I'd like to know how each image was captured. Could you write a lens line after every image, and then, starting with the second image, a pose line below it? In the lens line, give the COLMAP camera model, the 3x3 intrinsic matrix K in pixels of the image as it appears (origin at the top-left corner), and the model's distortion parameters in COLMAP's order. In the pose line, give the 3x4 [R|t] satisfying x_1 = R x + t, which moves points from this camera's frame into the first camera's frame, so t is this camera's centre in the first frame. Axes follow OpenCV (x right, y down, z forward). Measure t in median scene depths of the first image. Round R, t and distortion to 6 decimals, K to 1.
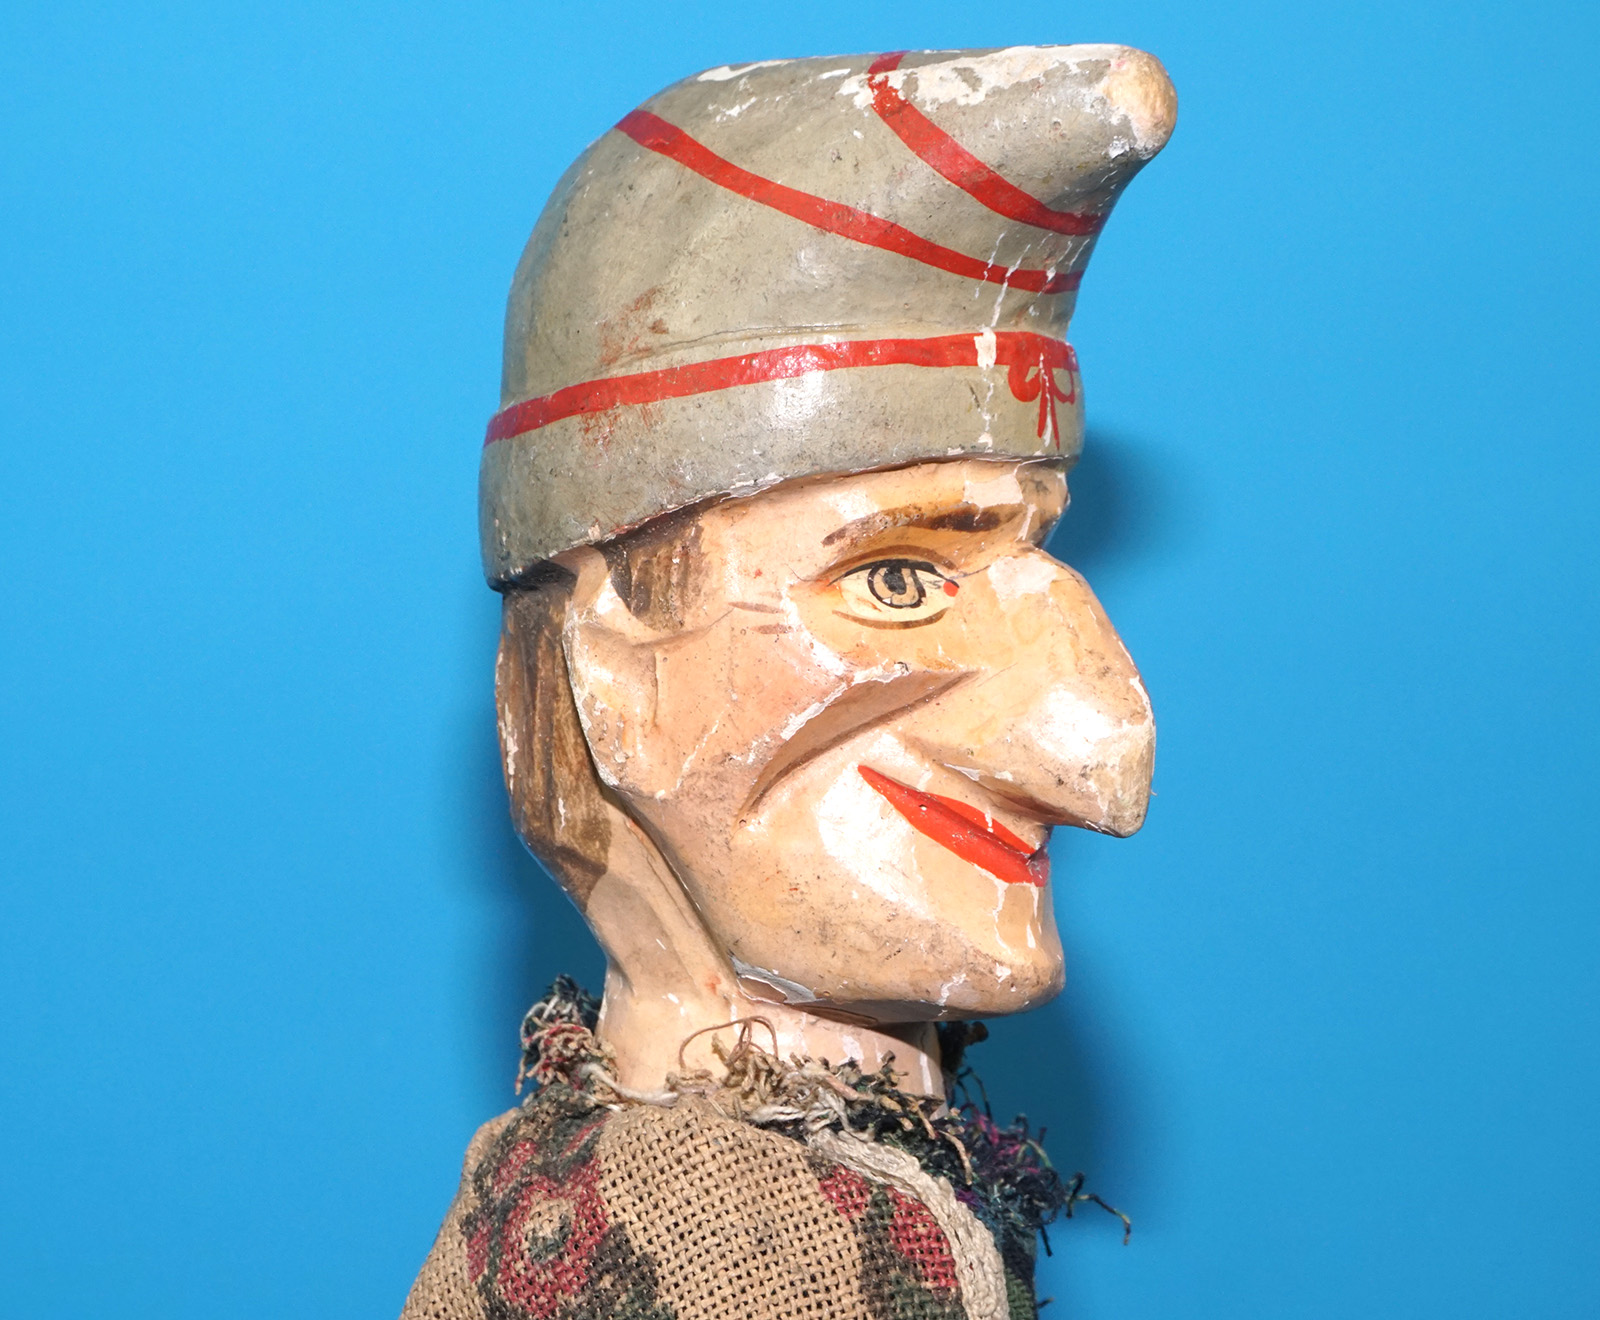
lens RADIAL K [[3682.9, 0, 800.0], [0, 3682.9, 660.0], [0, 0, 1]] dist [0.014886, 0.112949]
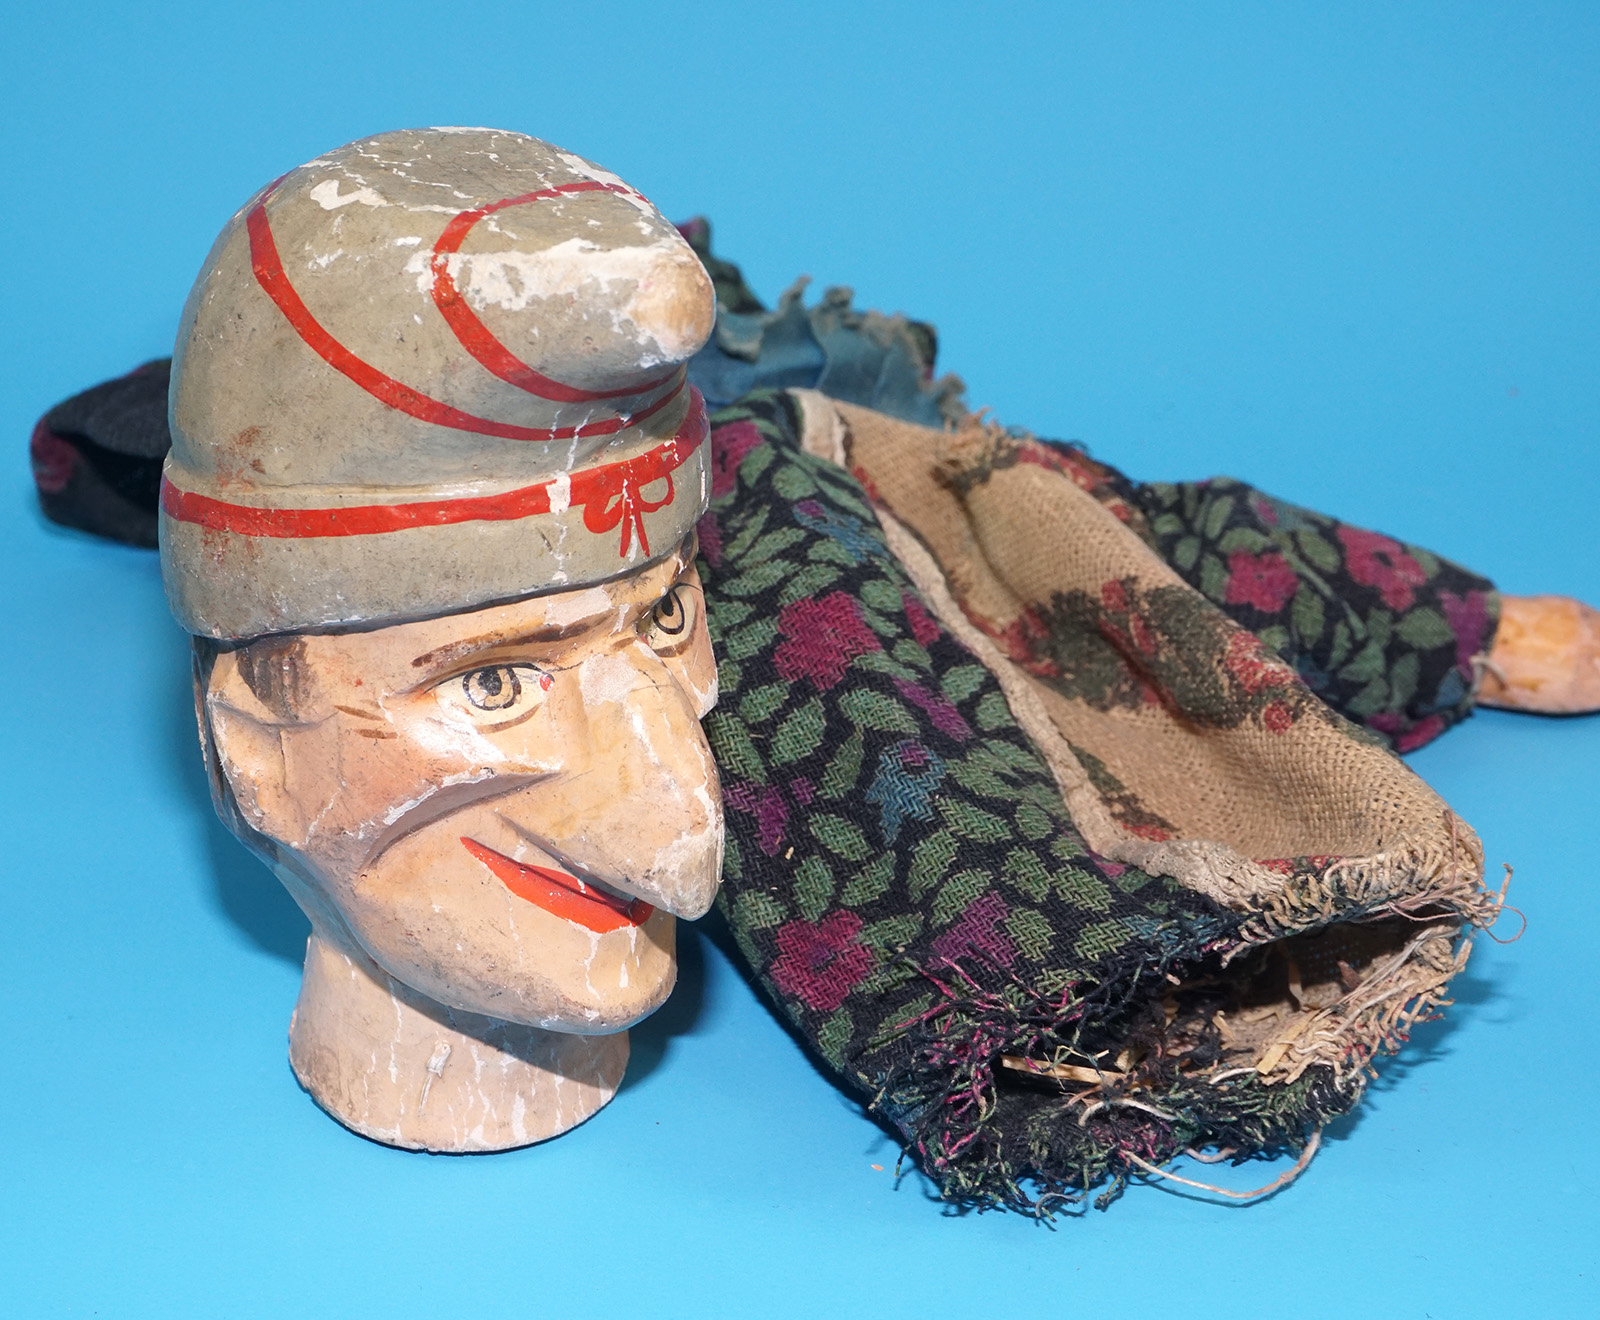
lens RADIAL K [[3682.9, 0, 800.0], [0, 3682.9, 660.0], [0, 0, 1]] dist [0.014886, 0.112949]
pose [[0.985074, 0.059625, -0.161475, 0.295282], [0.006969, 0.923506, 0.383520, -0.450331], [0.171990, -0.378921, 0.909306, 0.026778]]
